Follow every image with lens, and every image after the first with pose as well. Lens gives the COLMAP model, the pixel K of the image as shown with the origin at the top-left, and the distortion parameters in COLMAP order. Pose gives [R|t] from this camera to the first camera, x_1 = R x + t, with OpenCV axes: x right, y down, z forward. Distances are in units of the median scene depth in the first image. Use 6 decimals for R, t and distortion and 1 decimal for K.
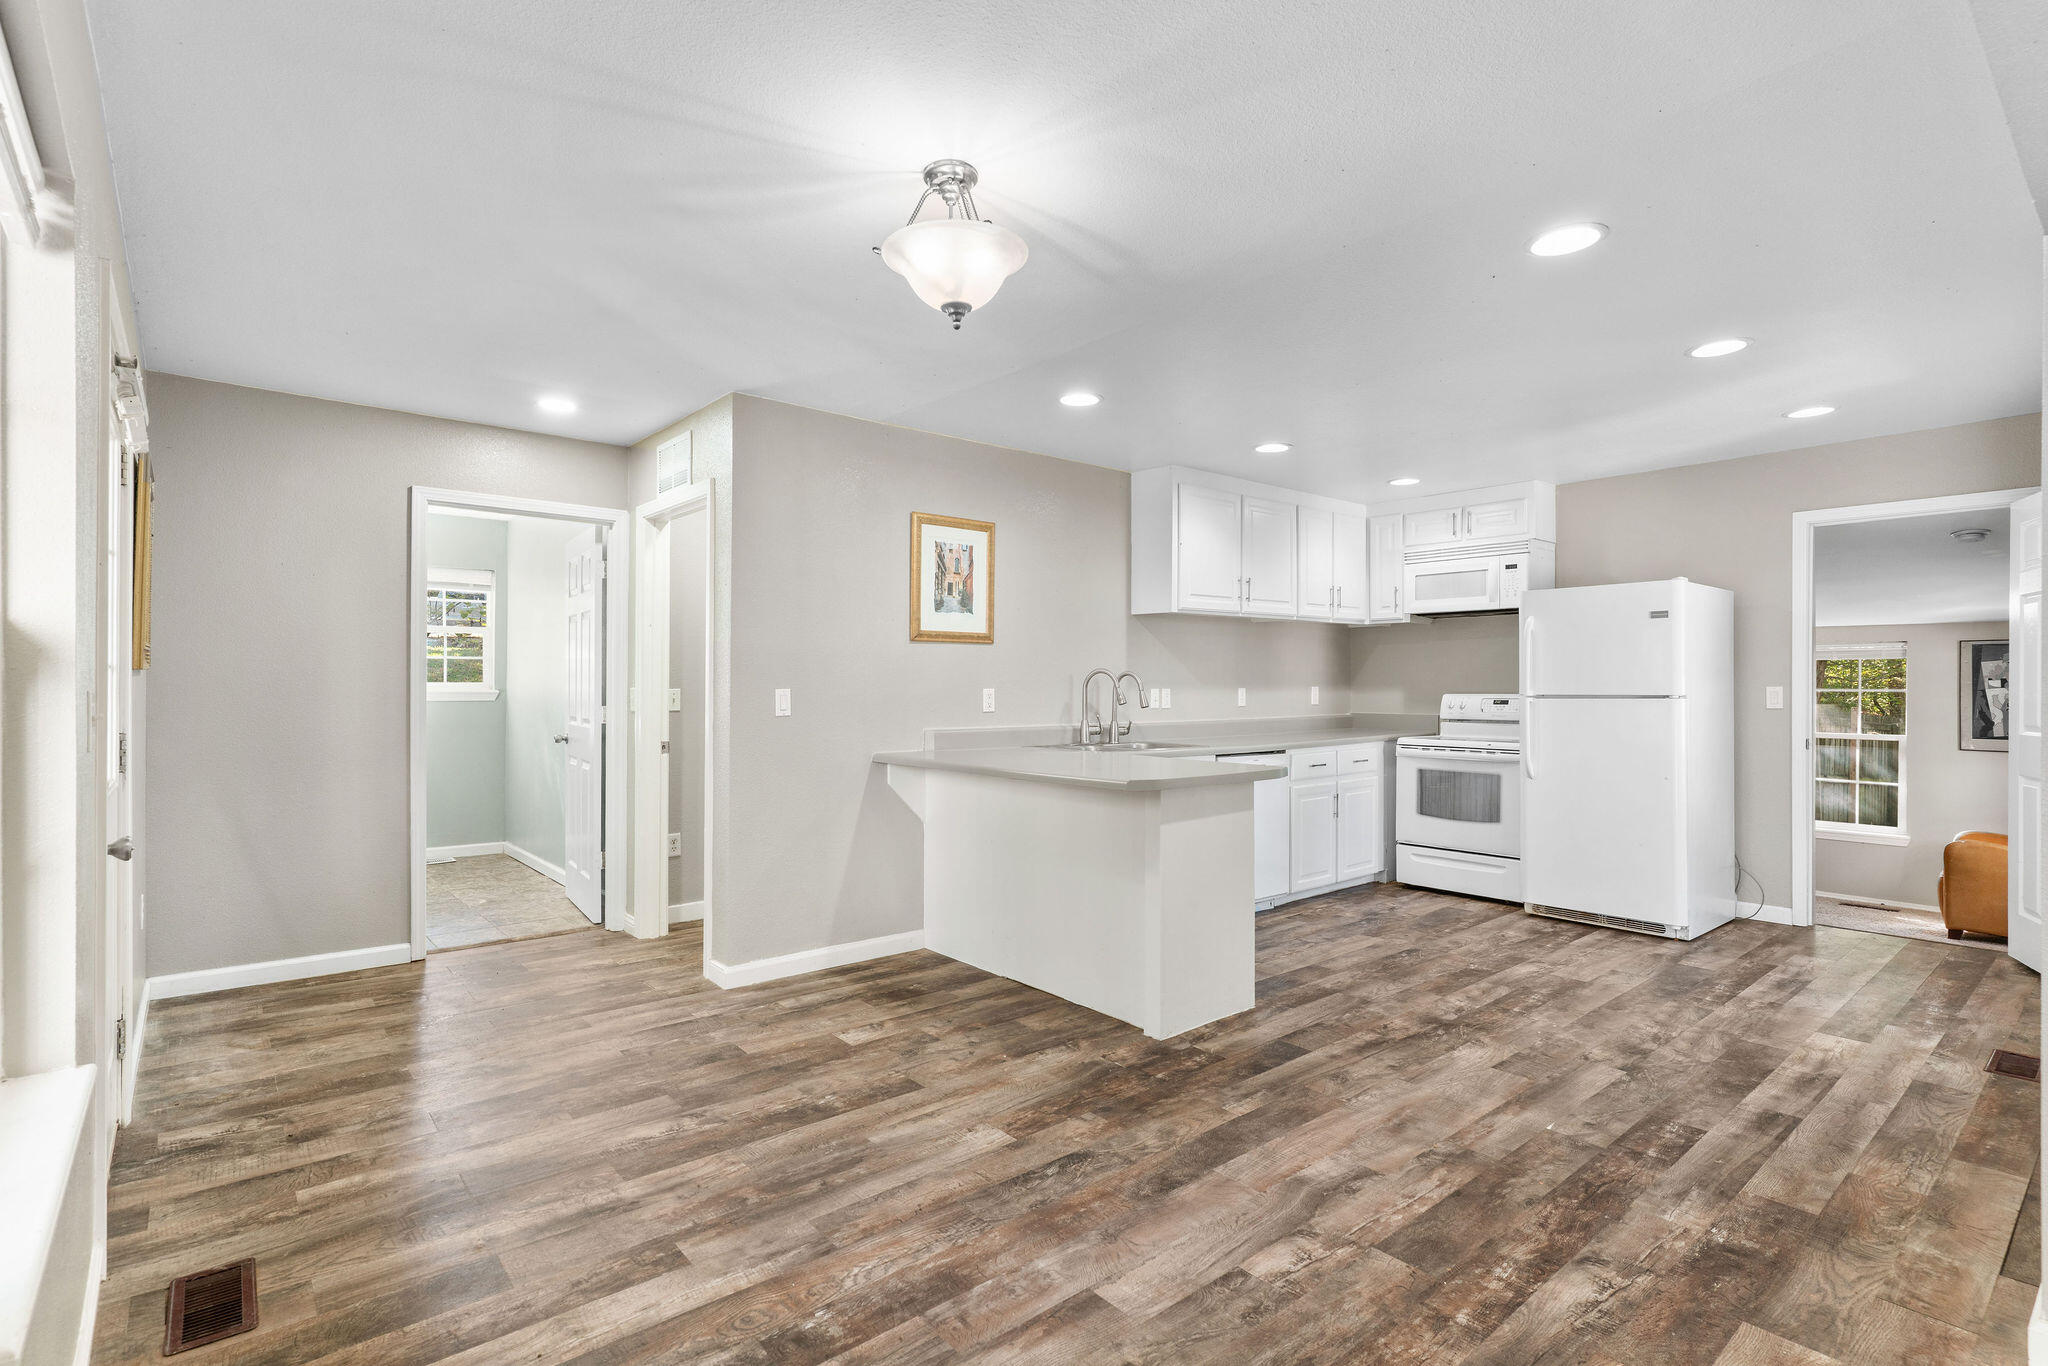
lens RADIAL K [[966.7, 0, 1024.1], [0, 966.7, 681.7], [0, 0, 1]] dist [0.011285, -0.000156]
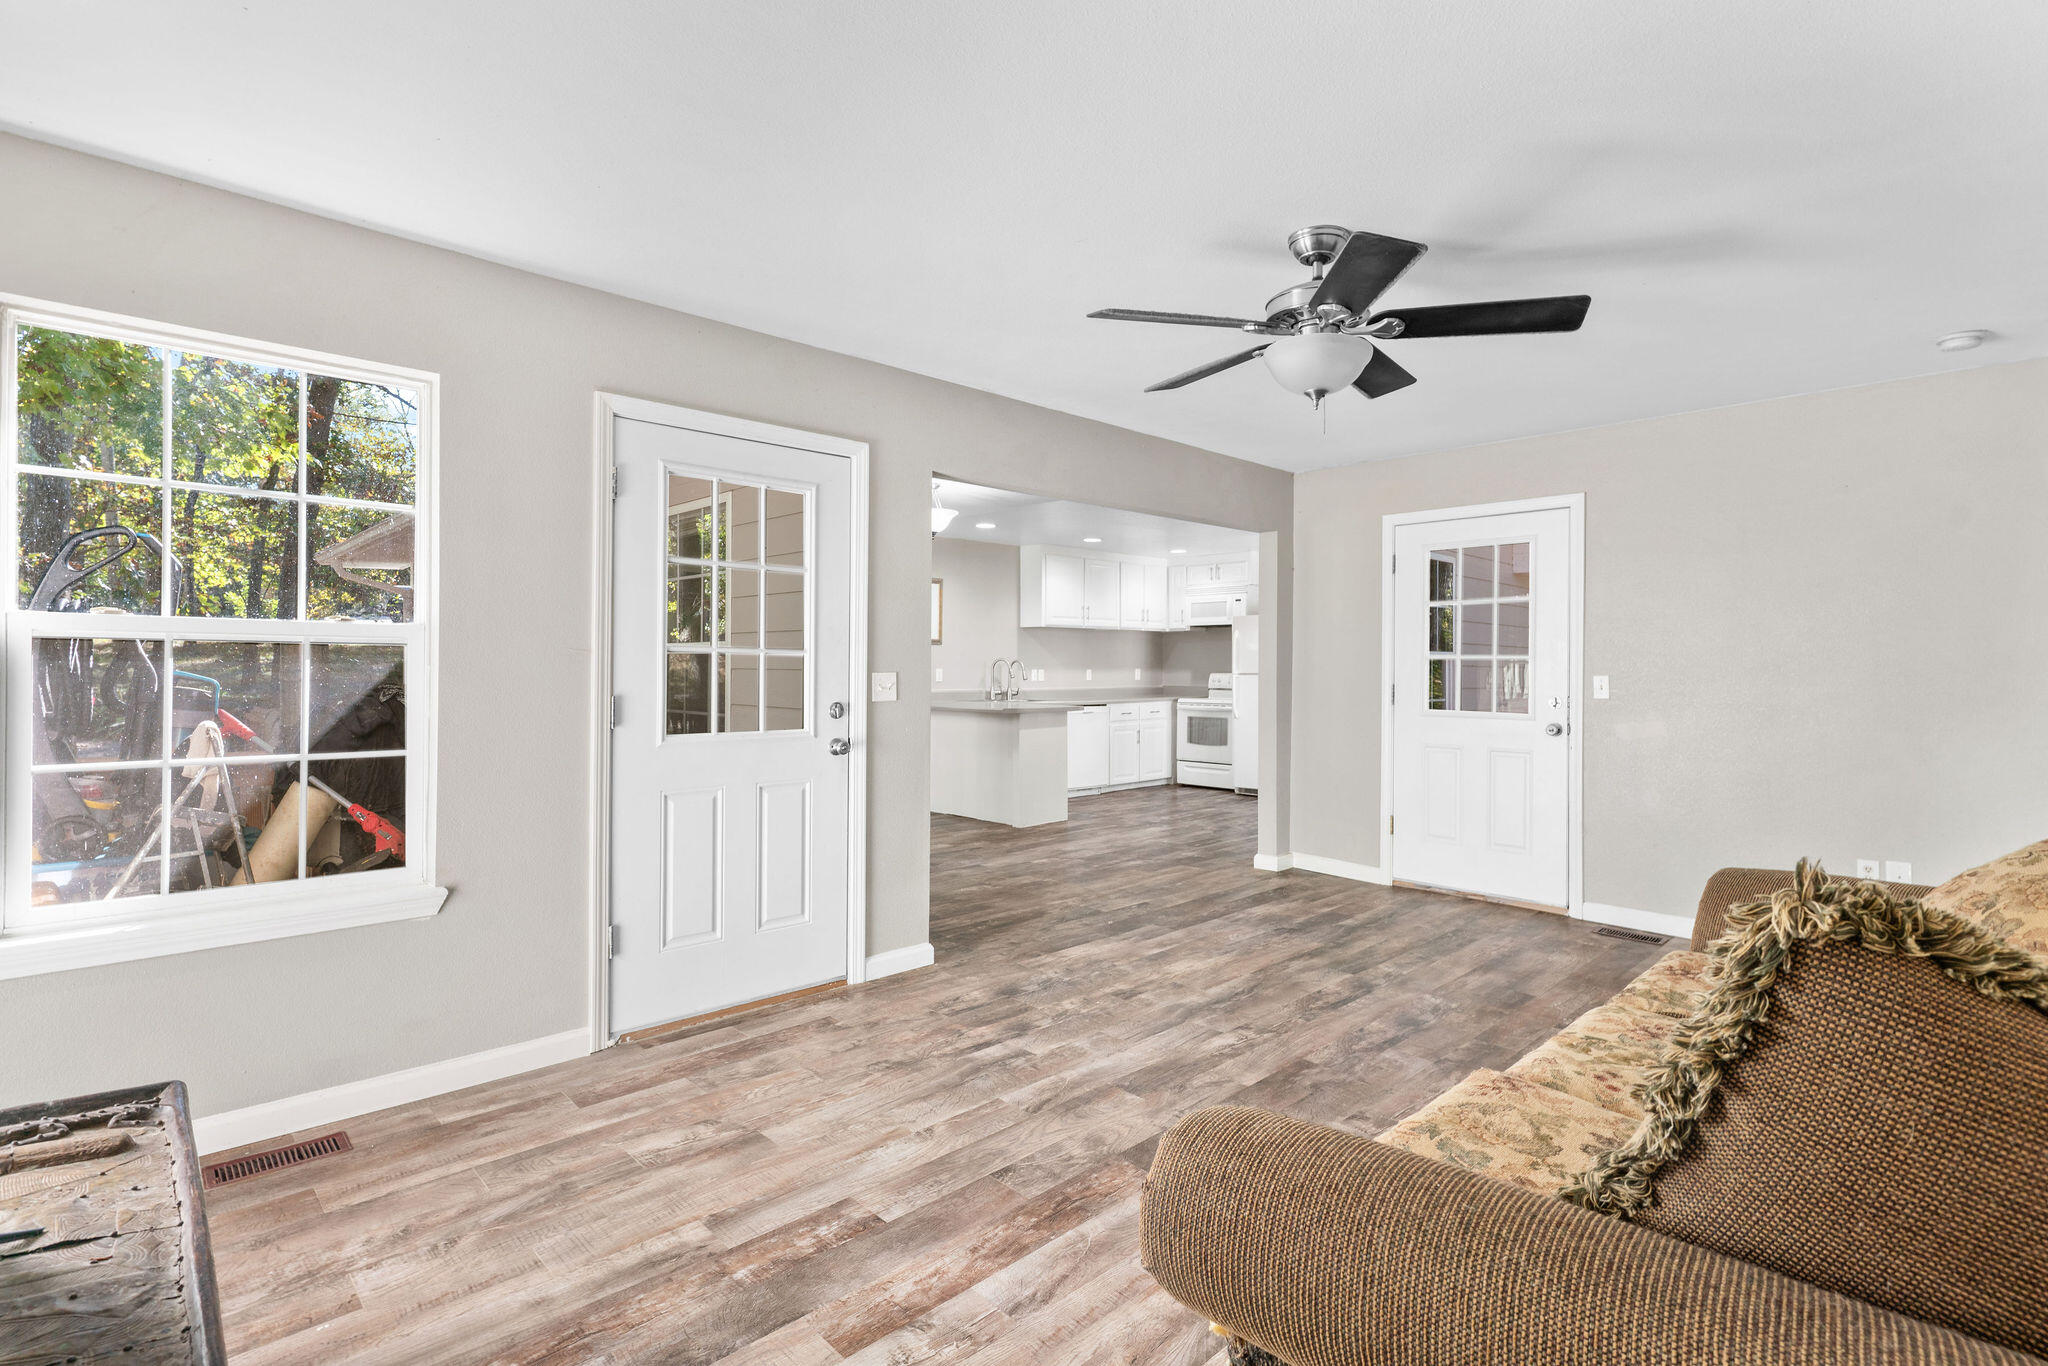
lens RADIAL K [[966.7, 0, 1023.9], [0, 966.7, 674.5], [0, 0, 1]] dist [0.011285, -0.000156]
pose [[0.998085, 0.002898, 0.061783, 0.011100], [-0.003506, 0.999947, 0.009721, -0.001051], [-0.061752, -0.009919, 0.998042, -0.909030]]
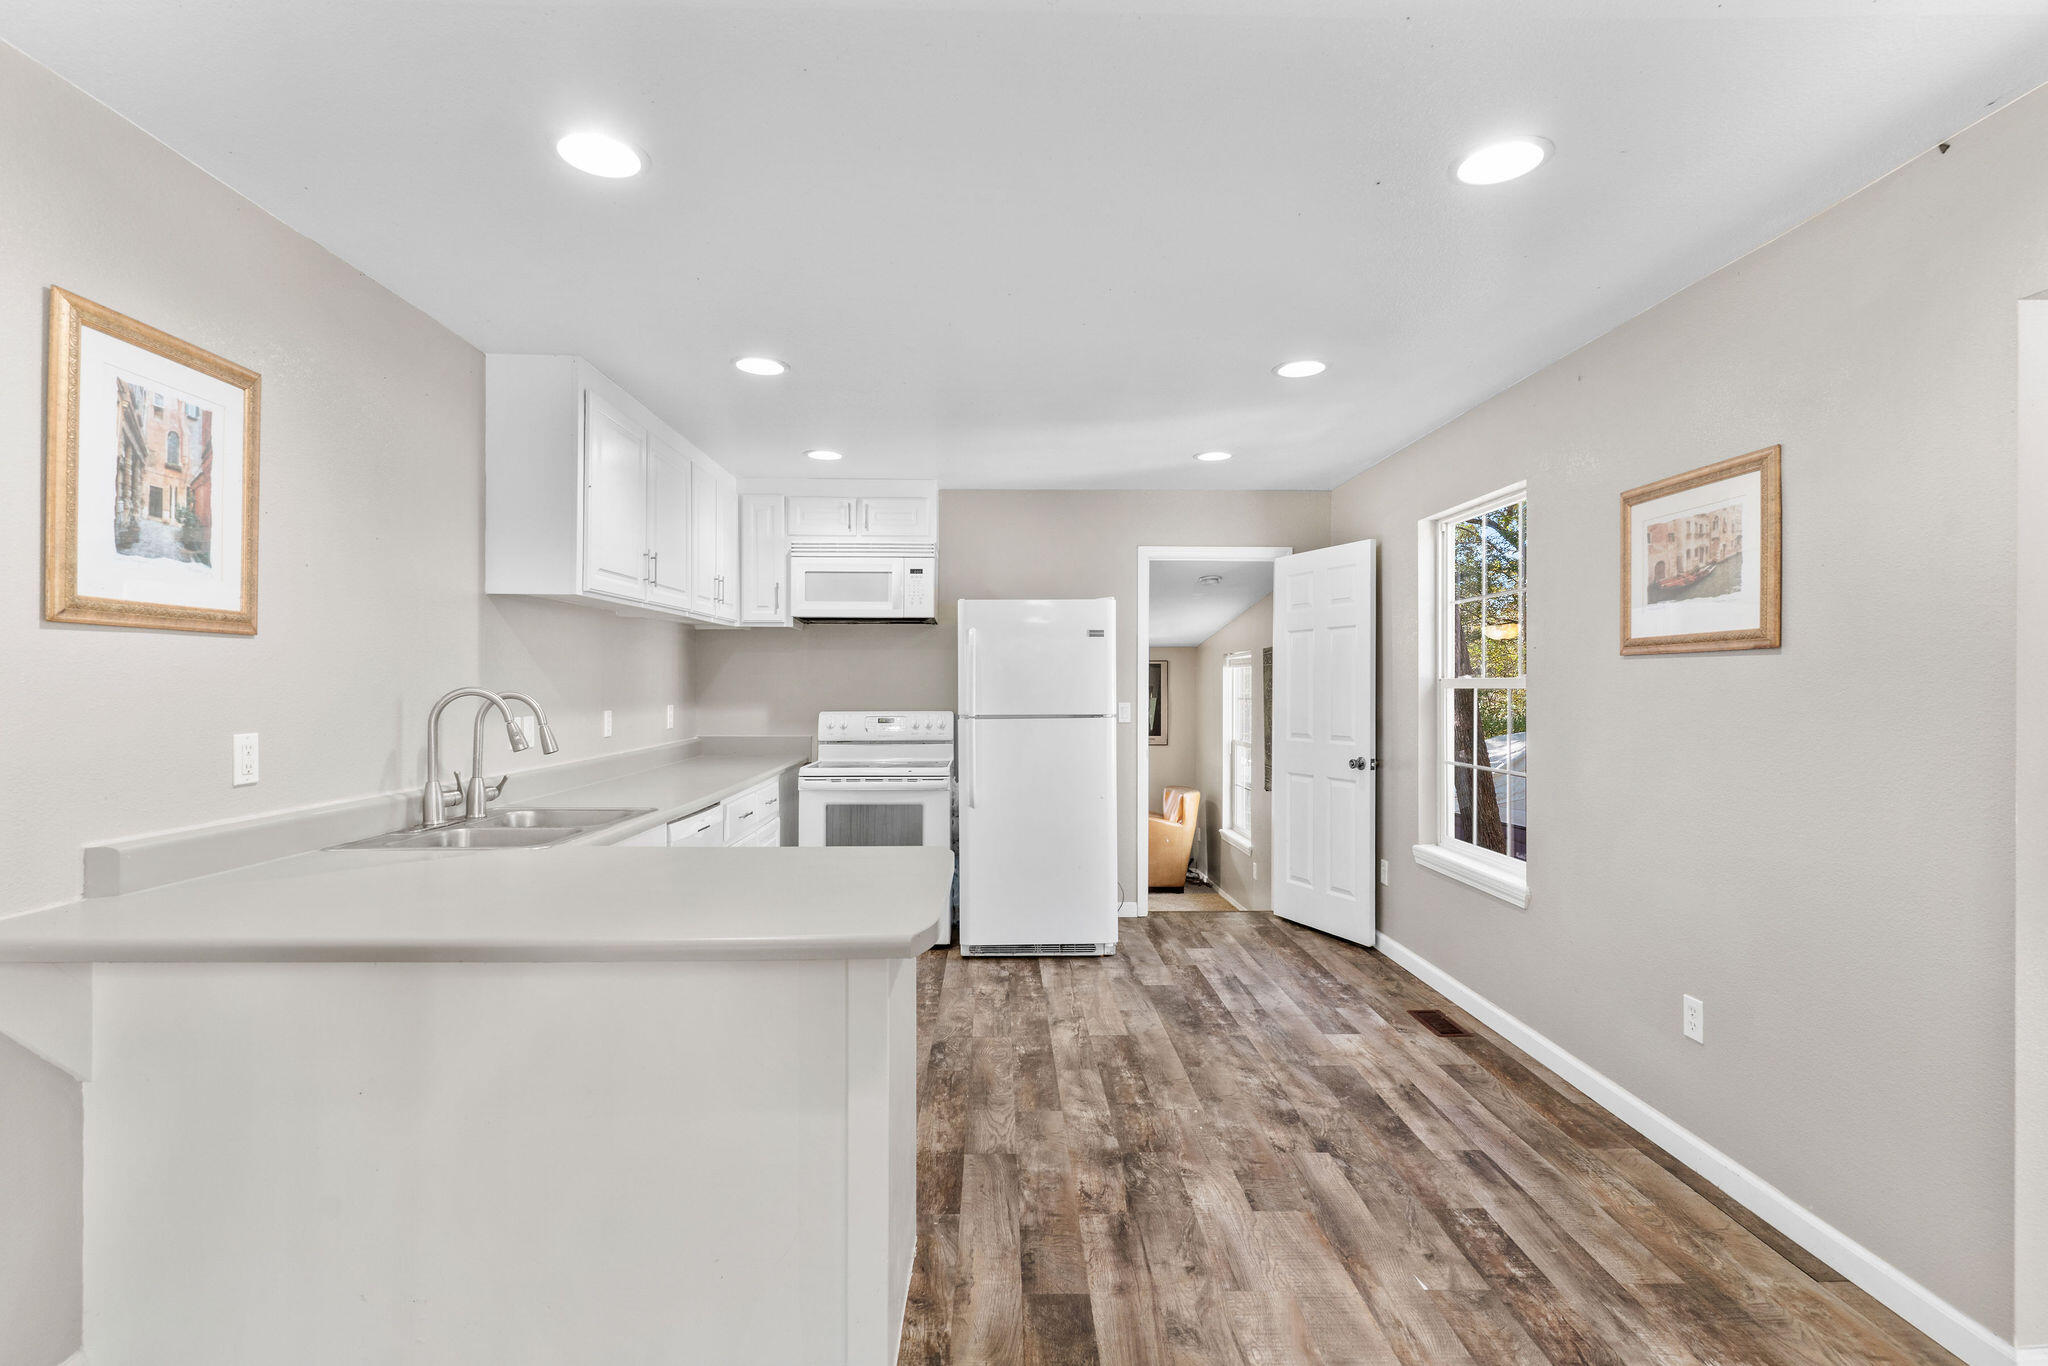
lens RADIAL K [[966.7, 0, 1022.2], [0, 966.7, 680.3], [0, 0, 1]] dist [0.011285, -0.000156]
pose [[0.636579, 0.003943, 0.771202, -0.164105], [-0.001347, 0.999991, -0.004001, -0.017419], [-0.771211, 0.001508, 0.636578, 0.441890]]
